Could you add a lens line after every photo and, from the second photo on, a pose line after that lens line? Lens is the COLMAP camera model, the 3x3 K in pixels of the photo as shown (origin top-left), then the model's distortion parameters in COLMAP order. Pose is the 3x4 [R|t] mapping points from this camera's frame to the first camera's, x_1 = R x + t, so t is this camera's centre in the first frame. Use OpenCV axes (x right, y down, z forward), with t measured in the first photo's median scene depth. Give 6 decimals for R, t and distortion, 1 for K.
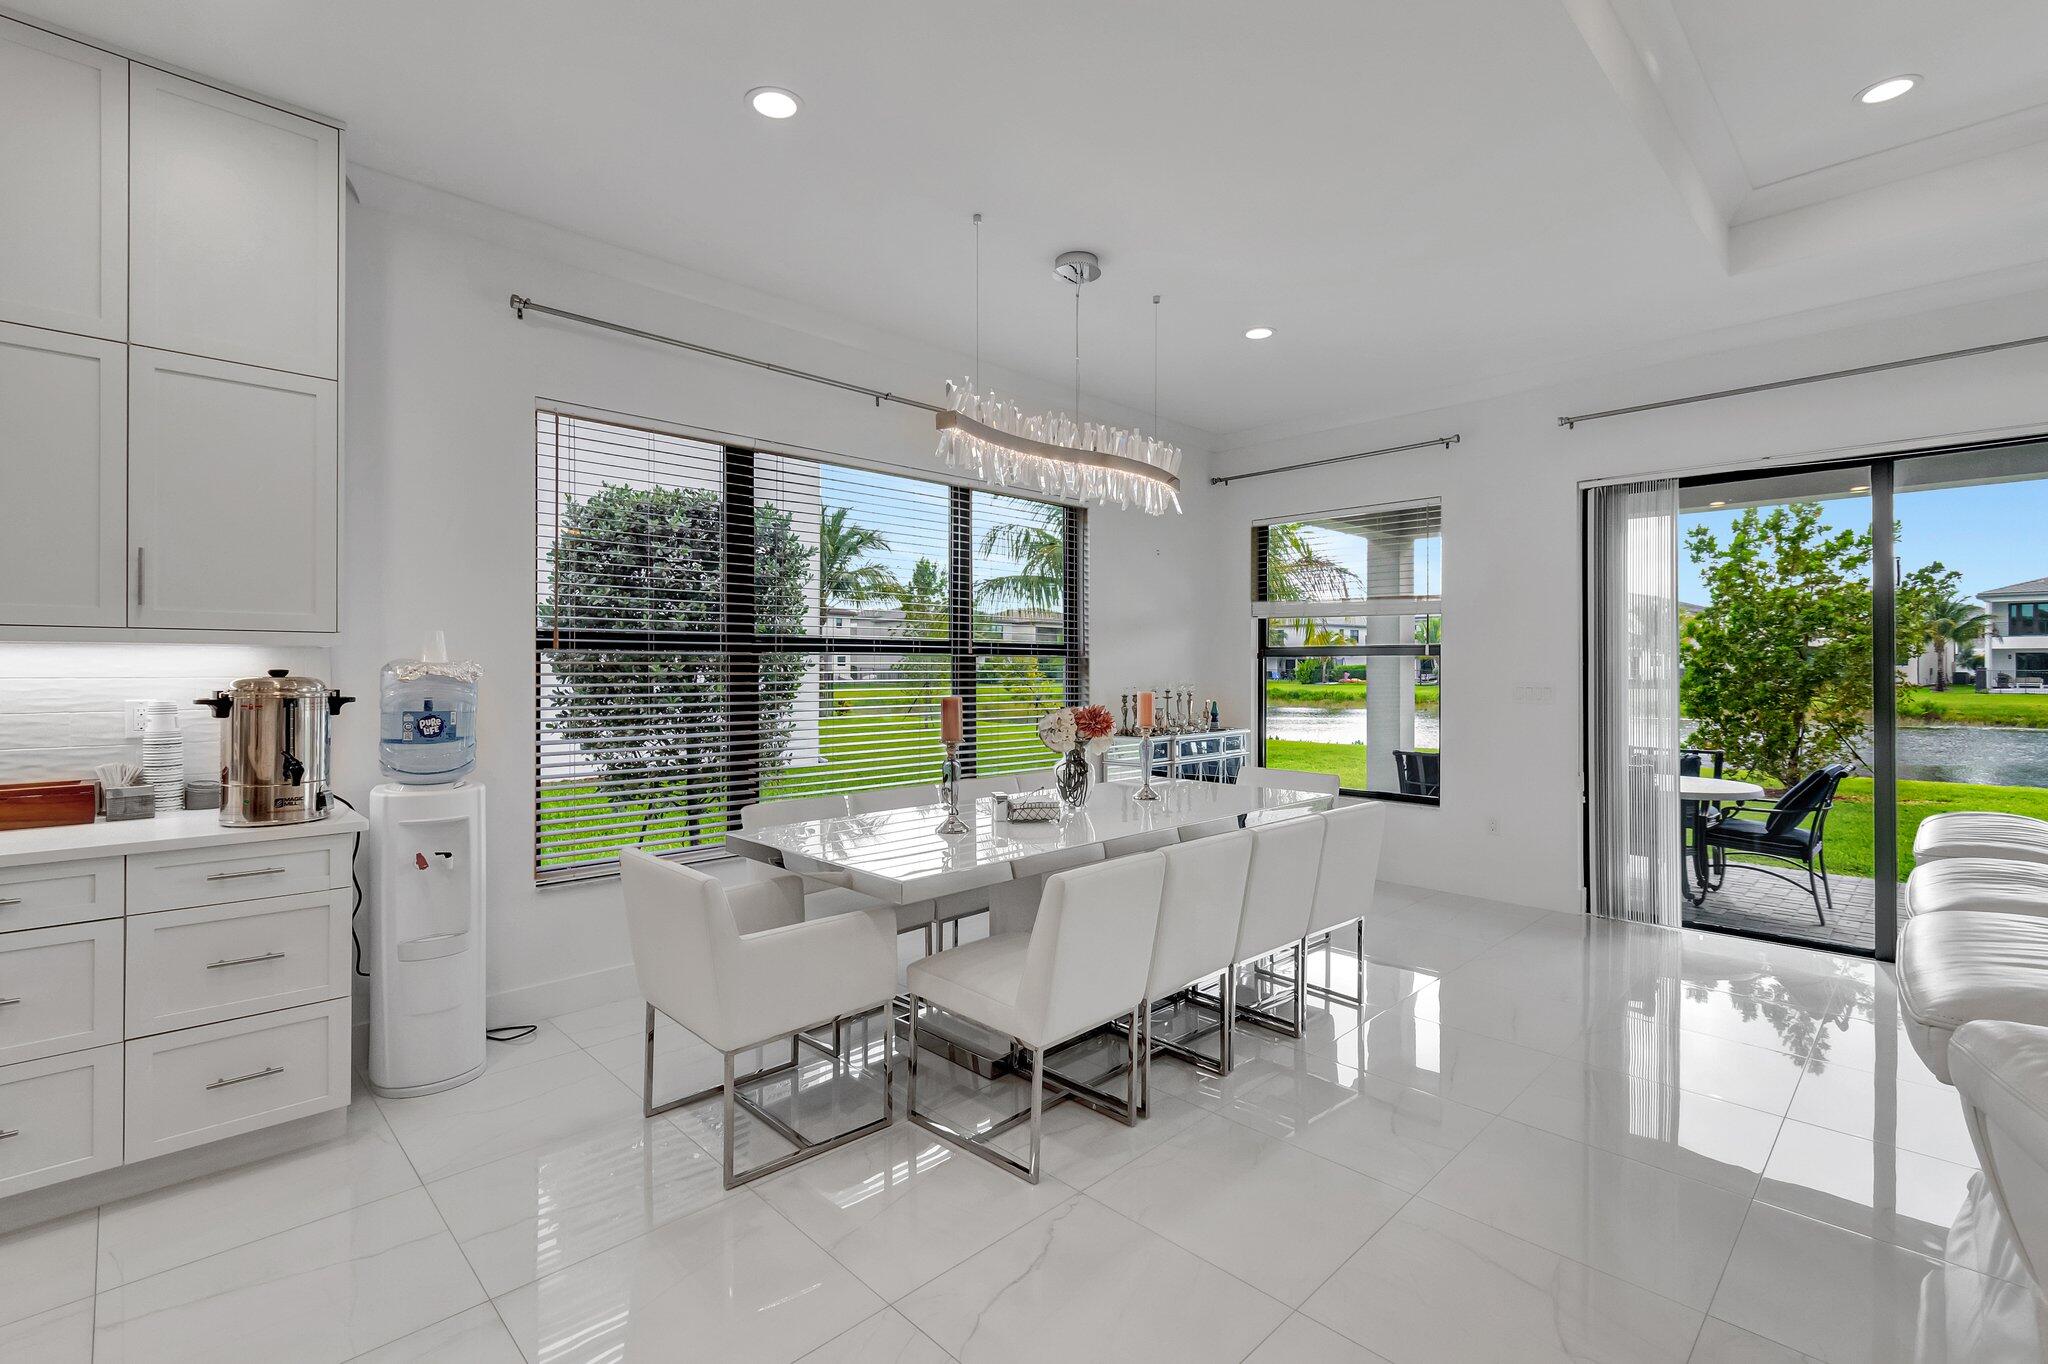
lens RADIAL K [[930.8, 0, 1011.4], [0, 930.8, 668.3], [0, 0, 1]] dist [0.003296, -0.001186]
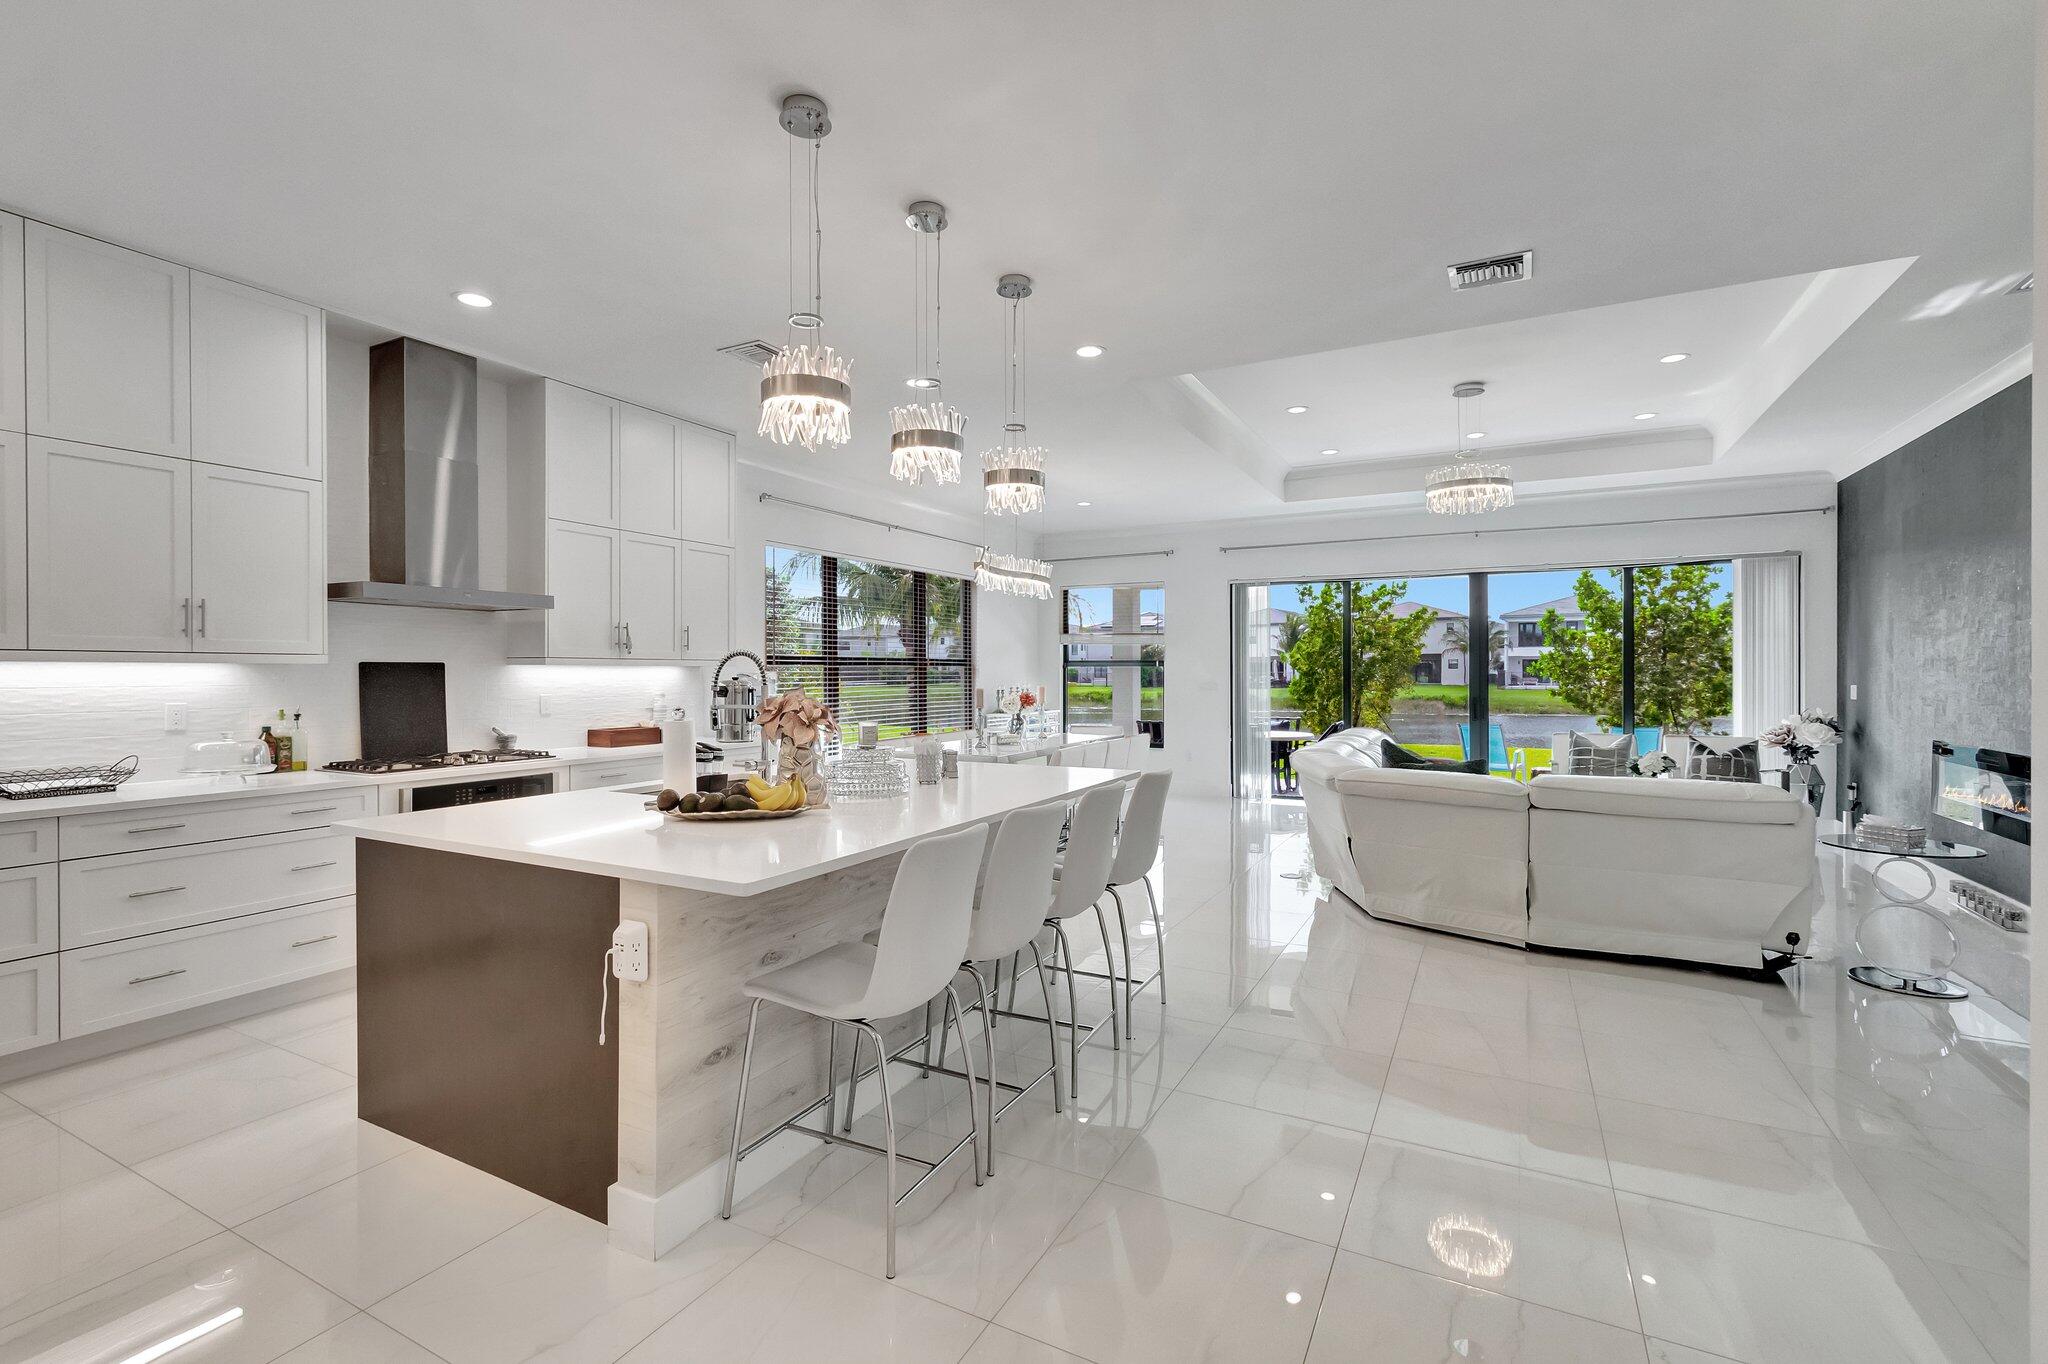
lens RADIAL K [[930.8, 0, 1011.4], [0, 930.8, 674.5], [0, 0, 1]] dist [0.003296, -0.001186]
pose [[0.953072, -0.002843, 0.302731, -0.382809], [0.001974, 0.999993, 0.003175, -0.004599], [-0.302738, -0.002428, 0.953071, -0.661616]]
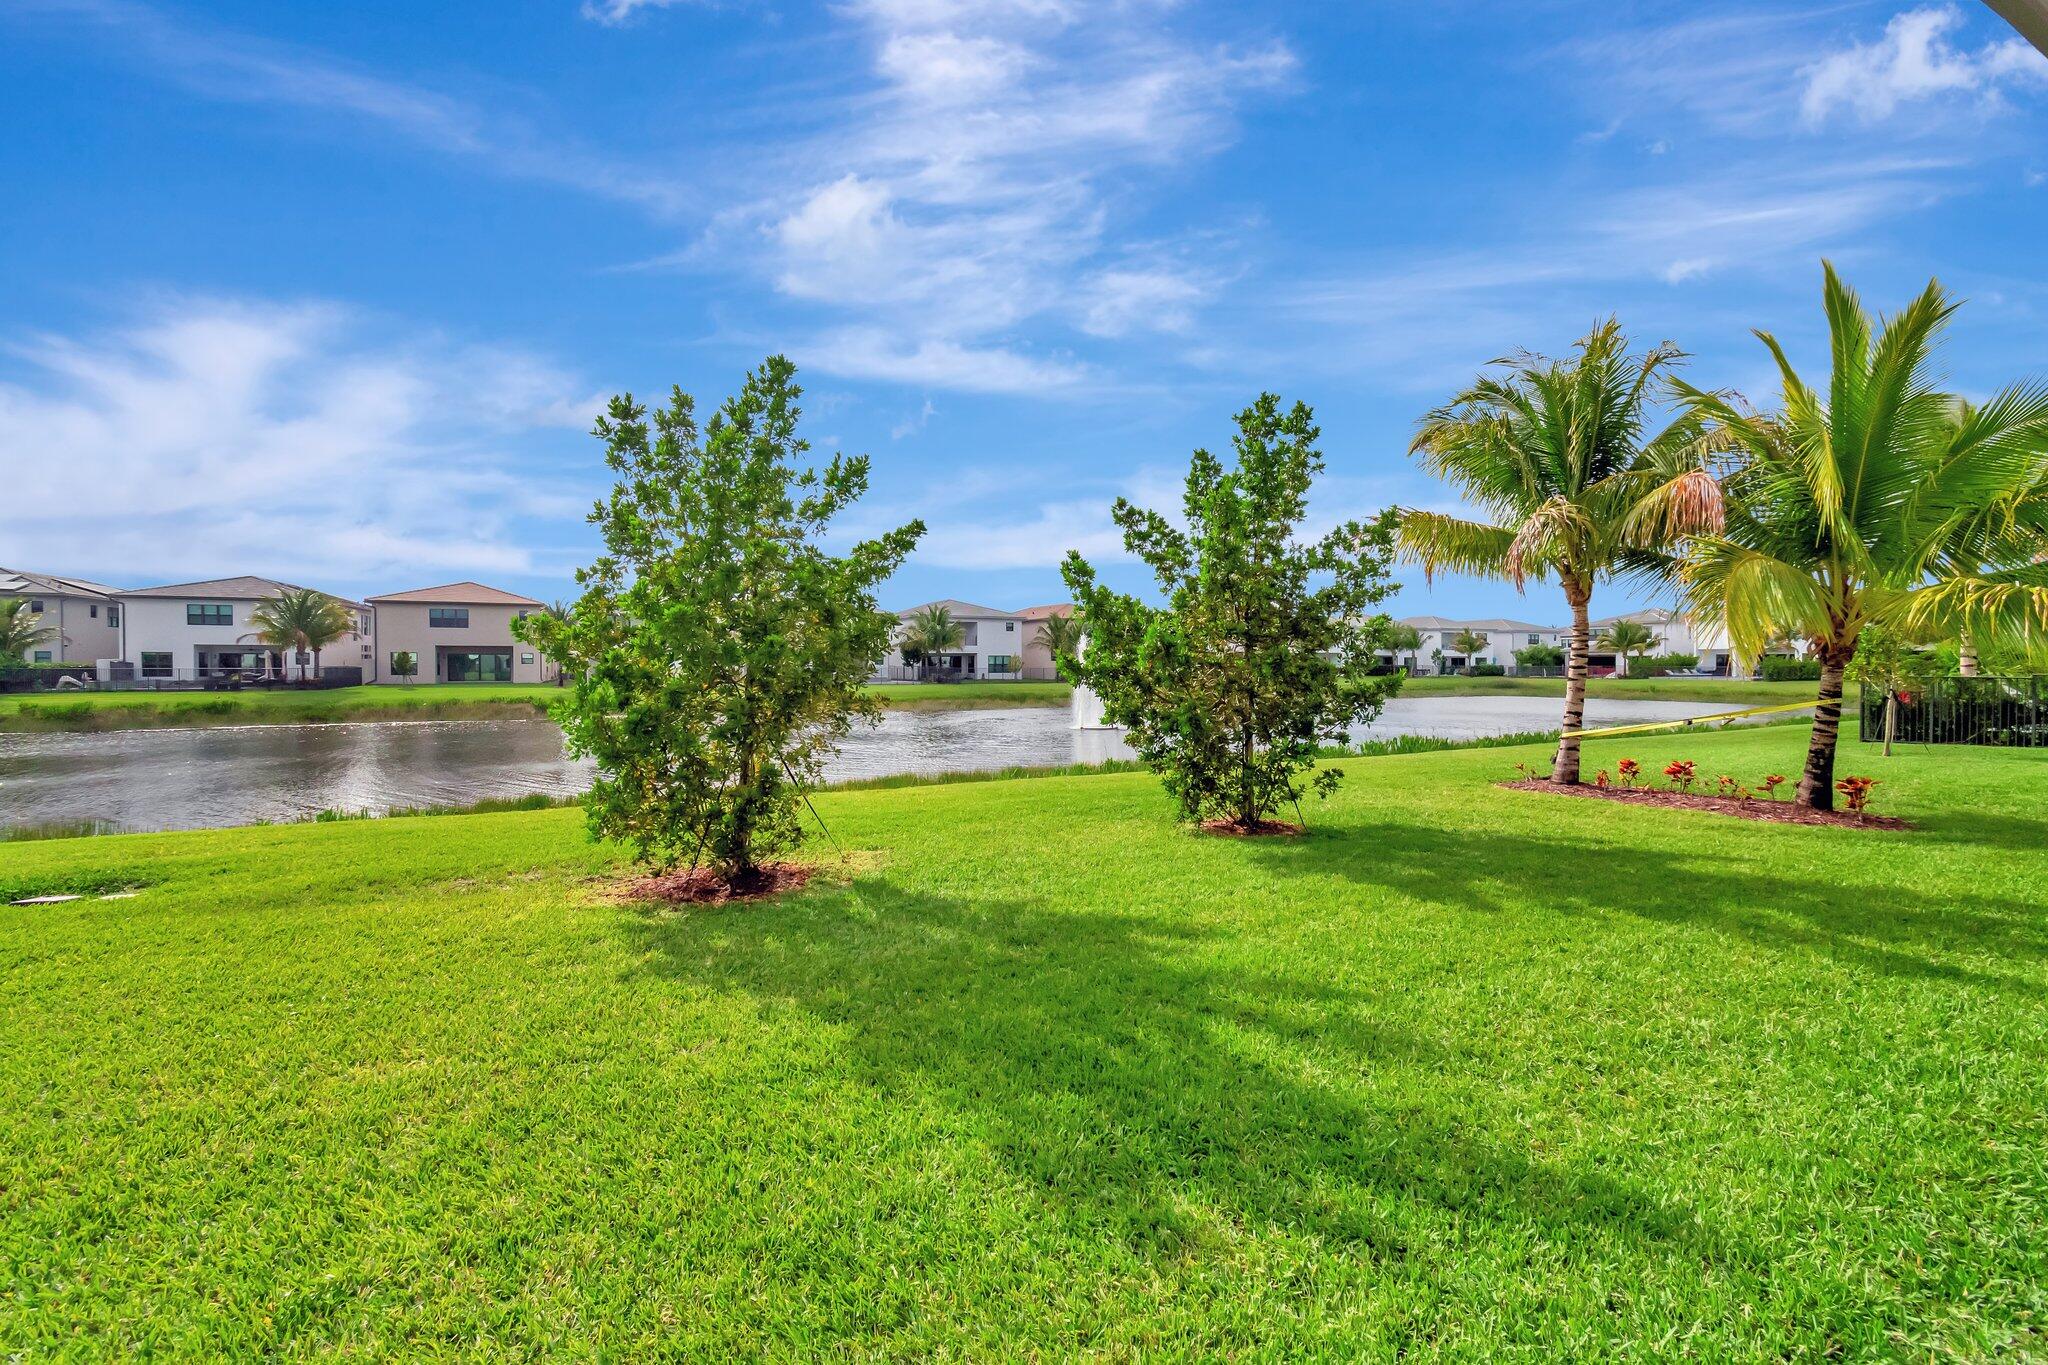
lens RADIAL K [[902.6, 0, 994.2], [0, 902.6, 657.4], [0, 0, 1]] dist [0.003053, -0.001254]
pose [[0.288256, 0.006214, 0.957533, 0.723024], [0.002094, 0.999972, -0.007119, -0.013985], [-0.957551, 0.004057, 0.288235, 1.482065]]
